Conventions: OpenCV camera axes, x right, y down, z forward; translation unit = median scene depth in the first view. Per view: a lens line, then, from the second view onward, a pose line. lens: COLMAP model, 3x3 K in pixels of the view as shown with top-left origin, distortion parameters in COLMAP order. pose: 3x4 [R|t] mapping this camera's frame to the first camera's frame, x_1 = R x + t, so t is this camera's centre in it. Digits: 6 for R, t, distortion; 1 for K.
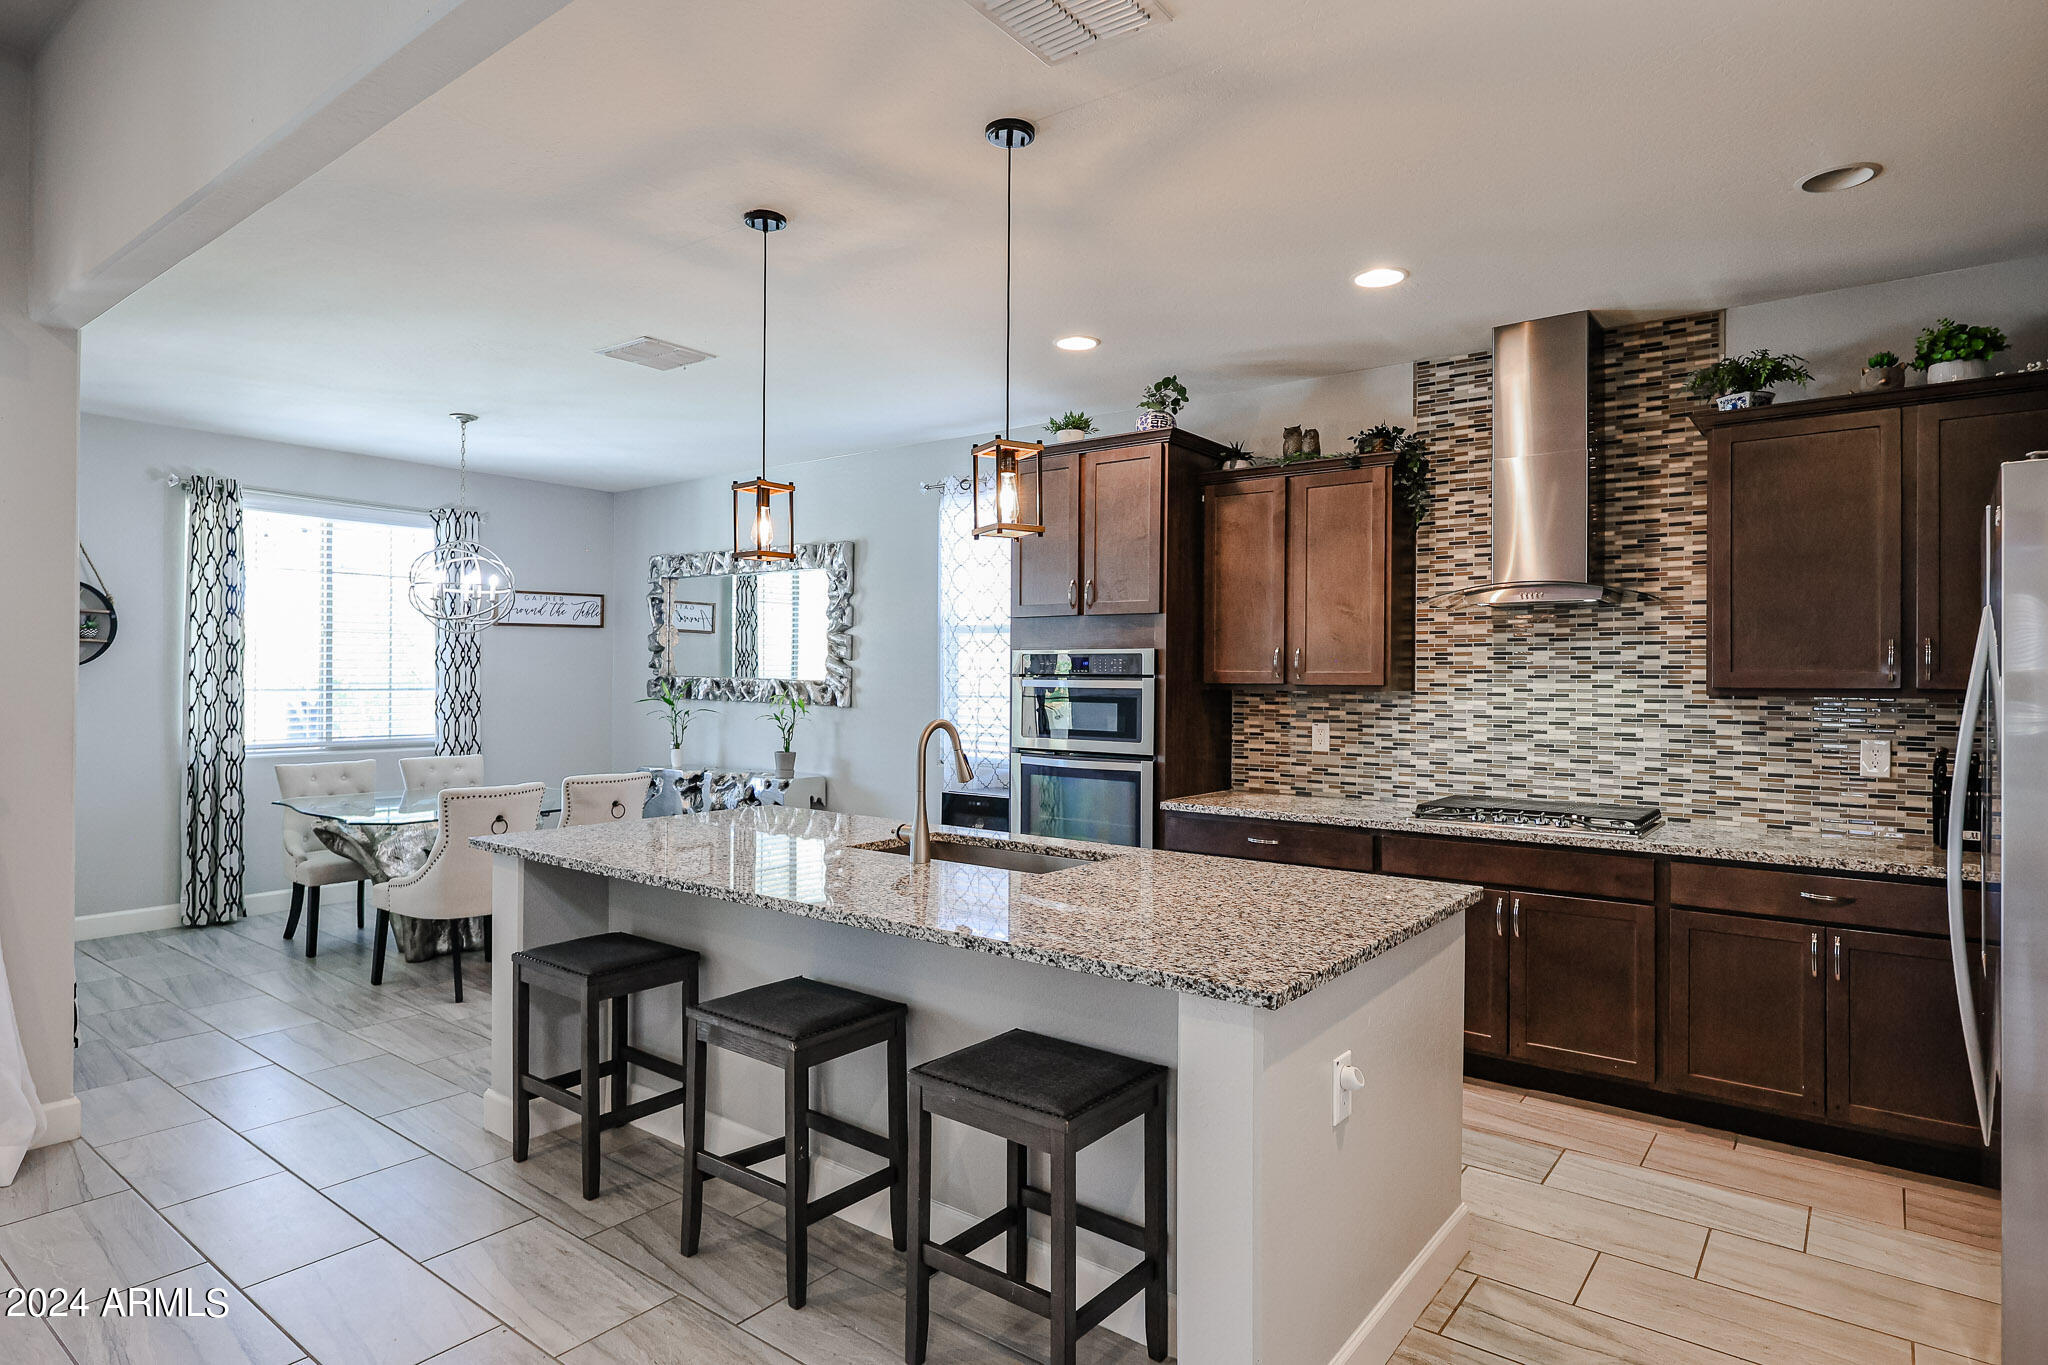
lens RADIAL K [[1117.8, 0, 1021.9], [0, 1117.8, 681.7], [0, 0, 1]] dist [-0.006098, 0.002064]
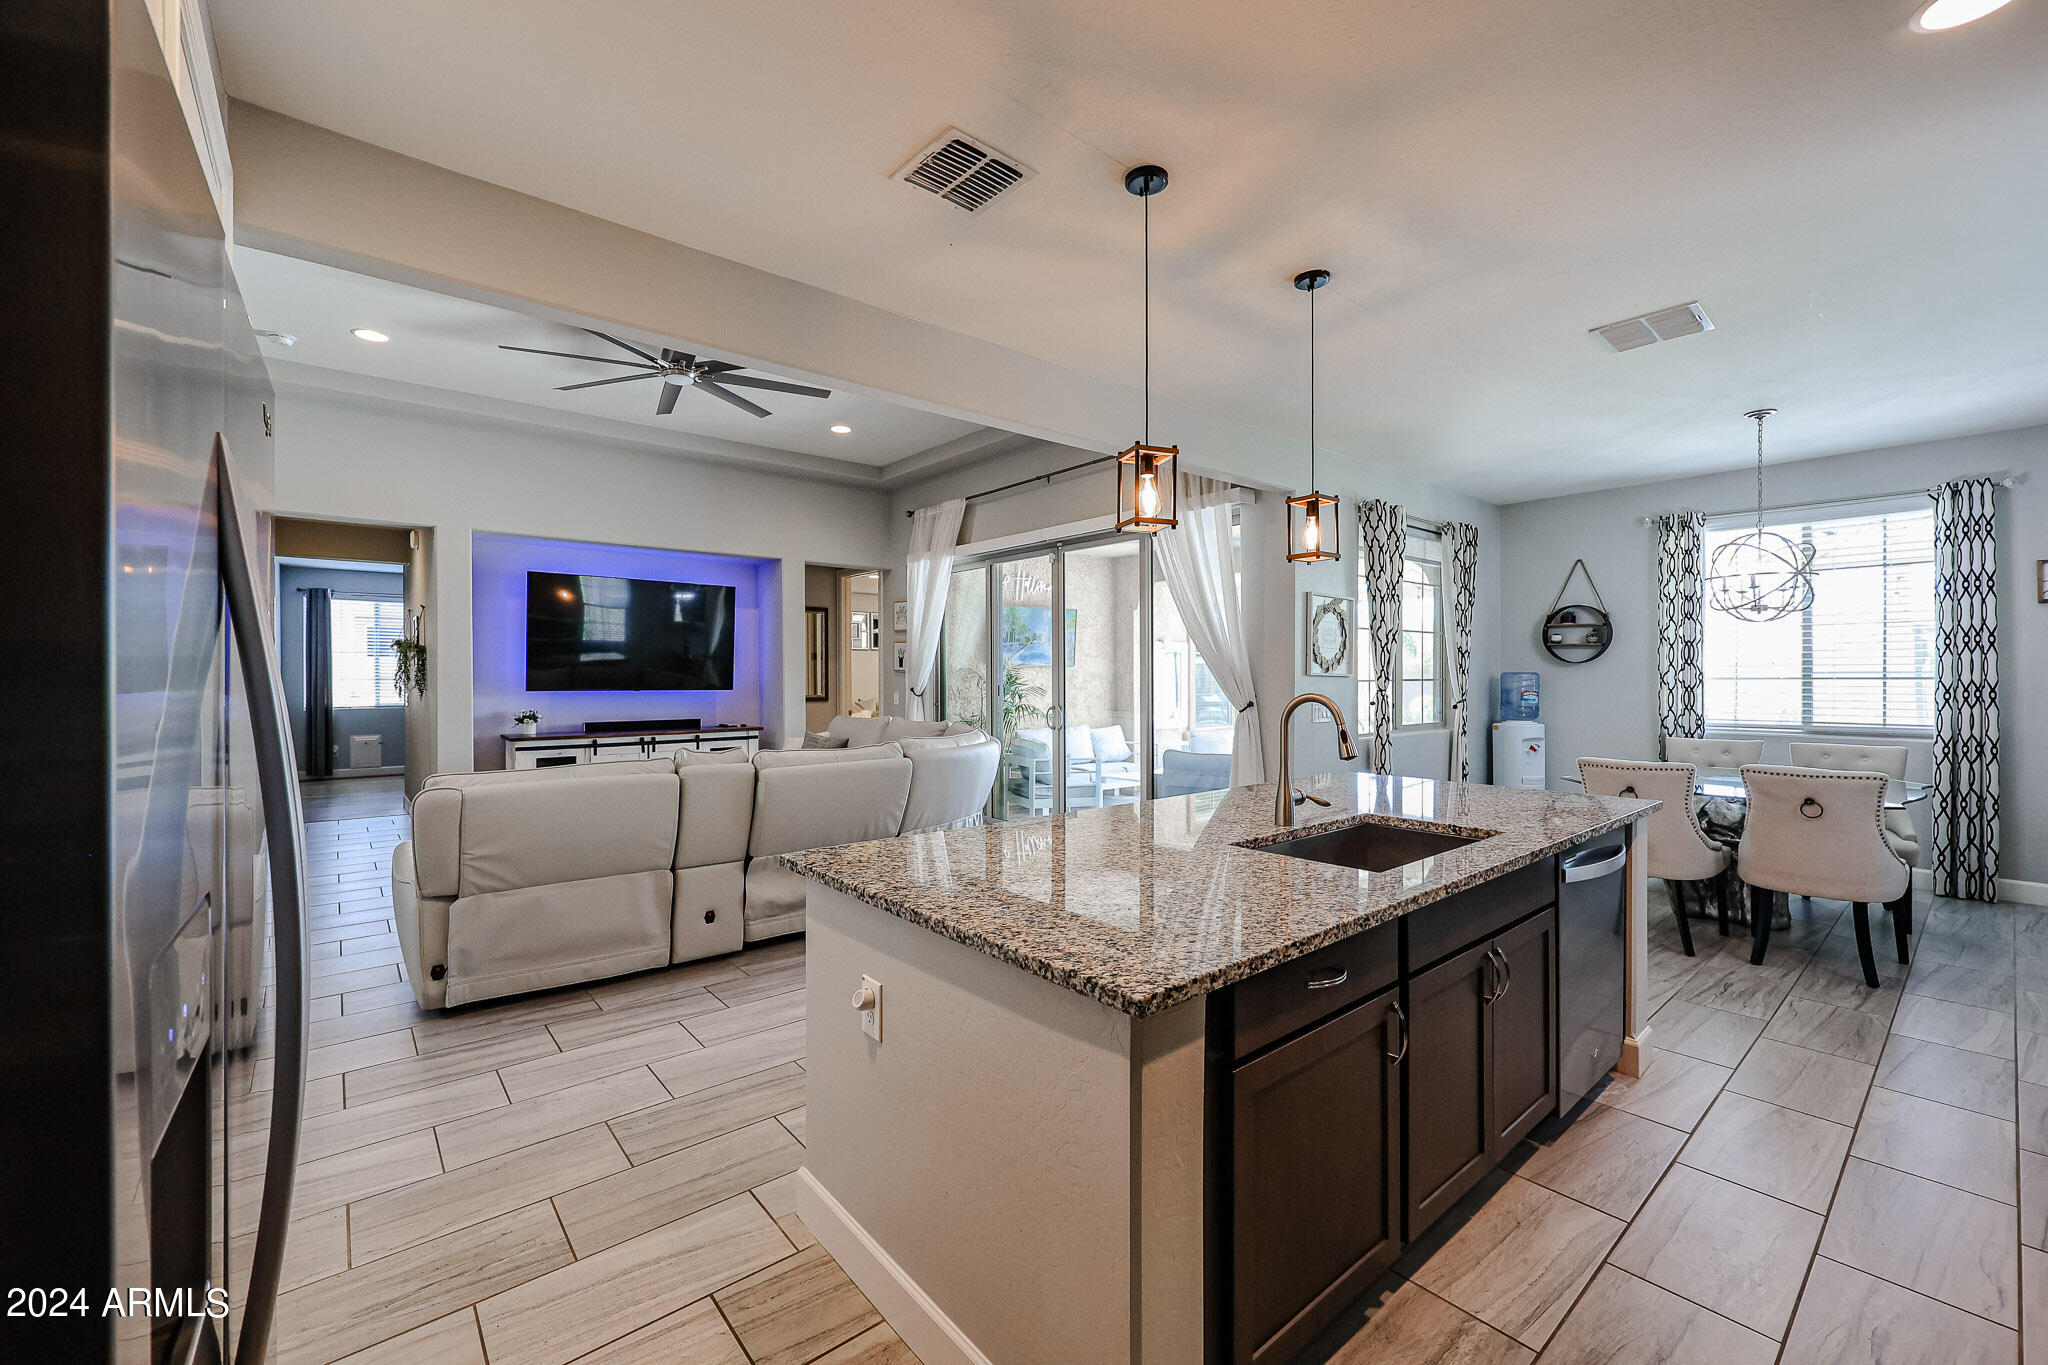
lens RADIAL K [[822.7, 0, 1028.0], [0, 822.7, 677.6], [0, 0, 1]] dist [-0.004306, 0.000809]
pose [[-0.217403, -0.002826, -0.976078, 0.505607], [0.000110, 0.999996, -0.002920, 0.013885], [0.976082, -0.000742, -0.217401, 0.646860]]
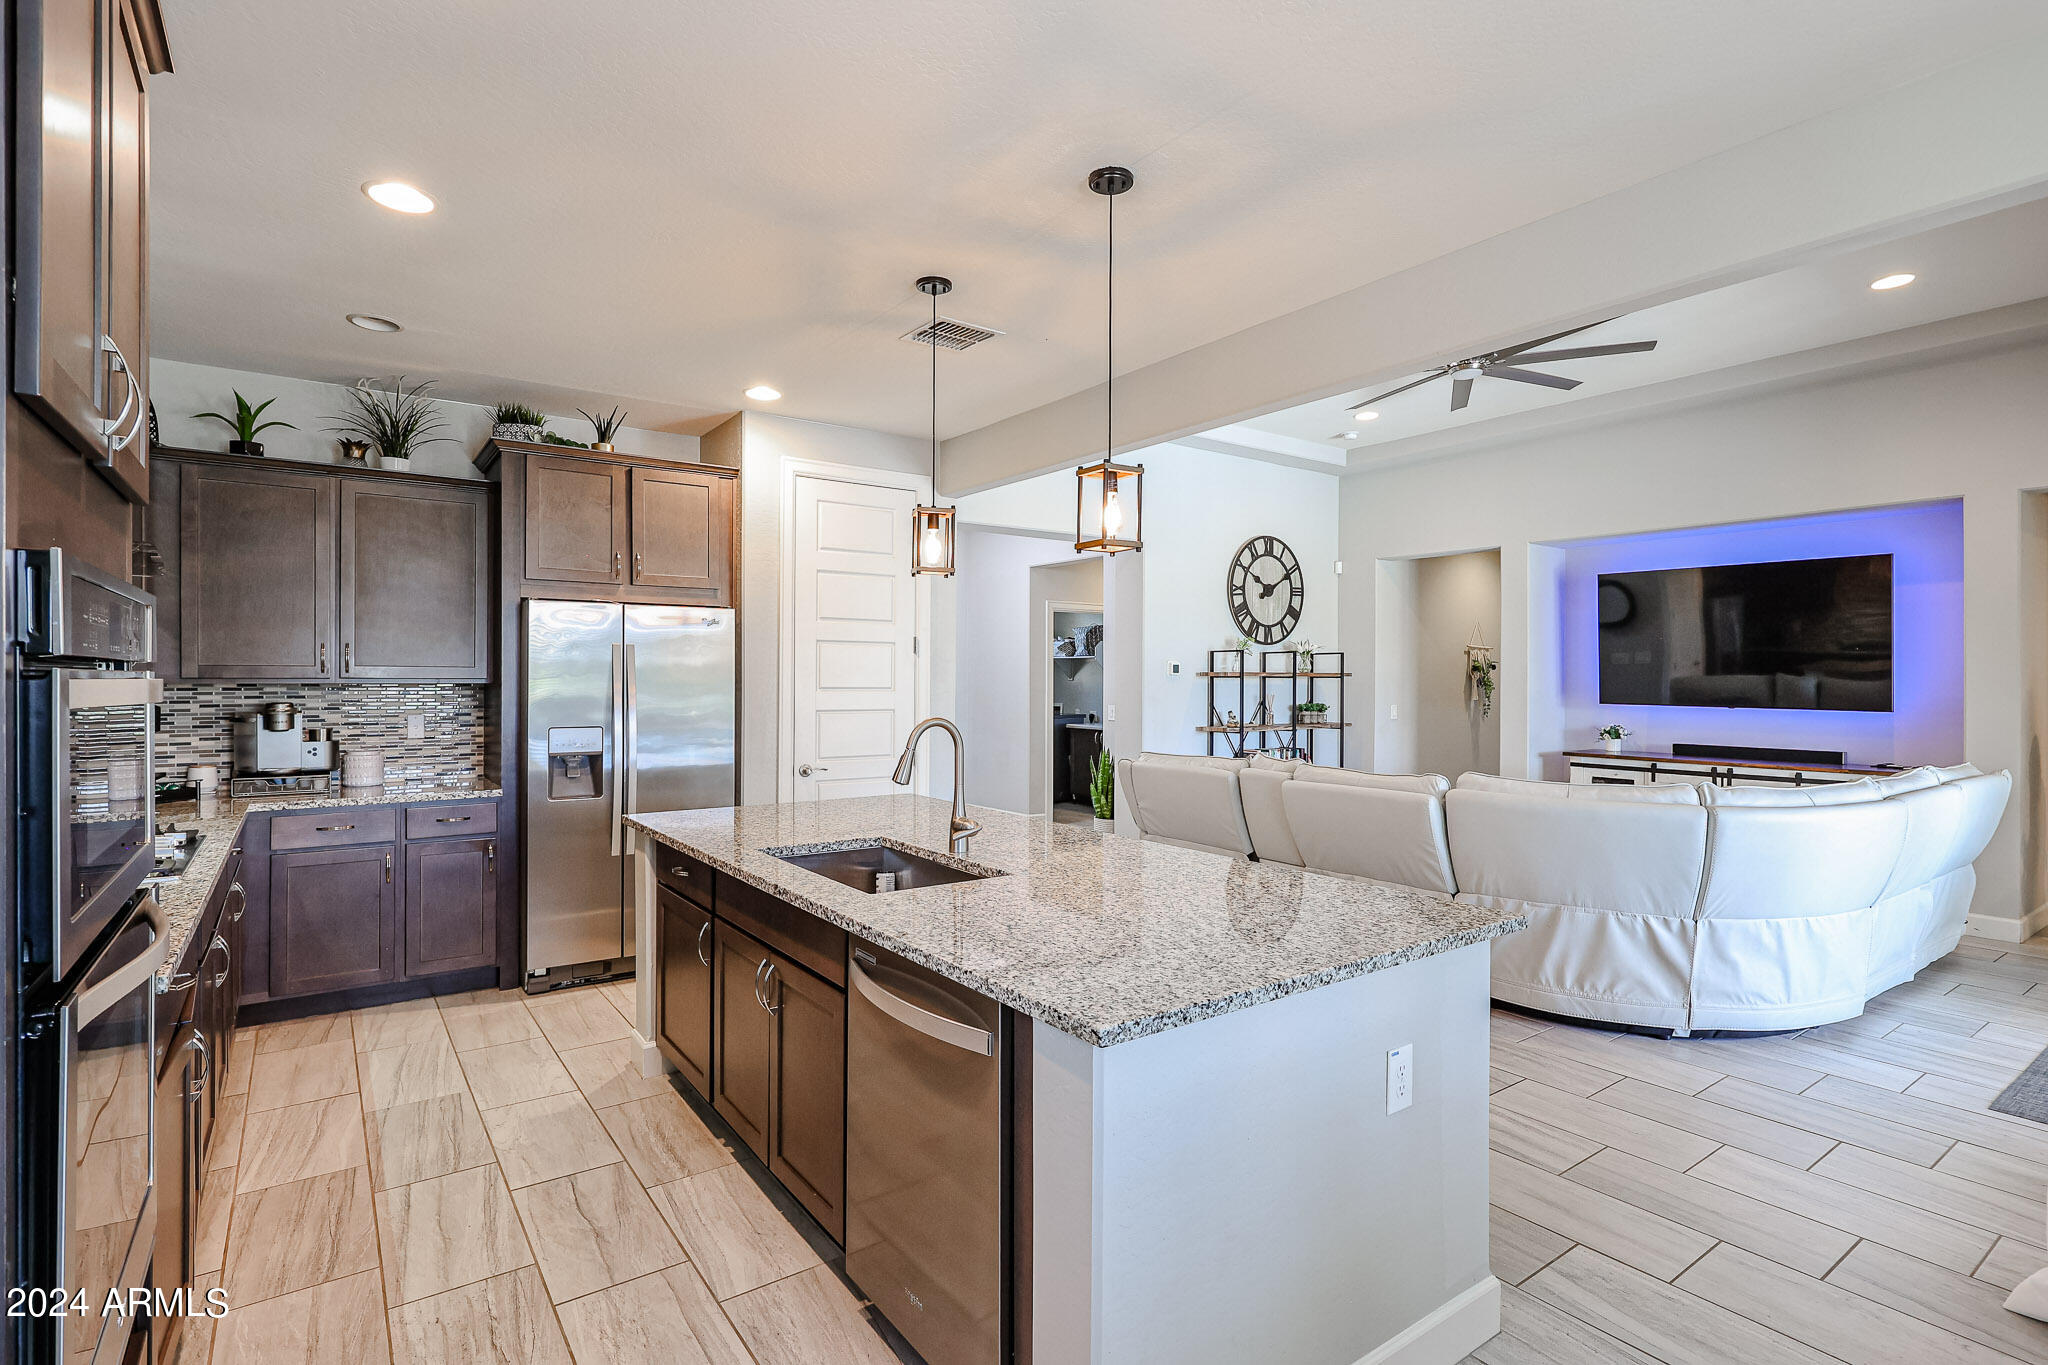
lens RADIAL K [[986.6, 0, 1025.0], [0, 986.6, 680.1], [0, 0, 1]] dist [-0.001111, 0.000527]
pose [[-0.958030, -0.011410, 0.286441, -0.276493], [-0.010331, 0.999933, 0.005278, -0.004034], [-0.286482, 0.002097, -0.958083, 1.287779]]
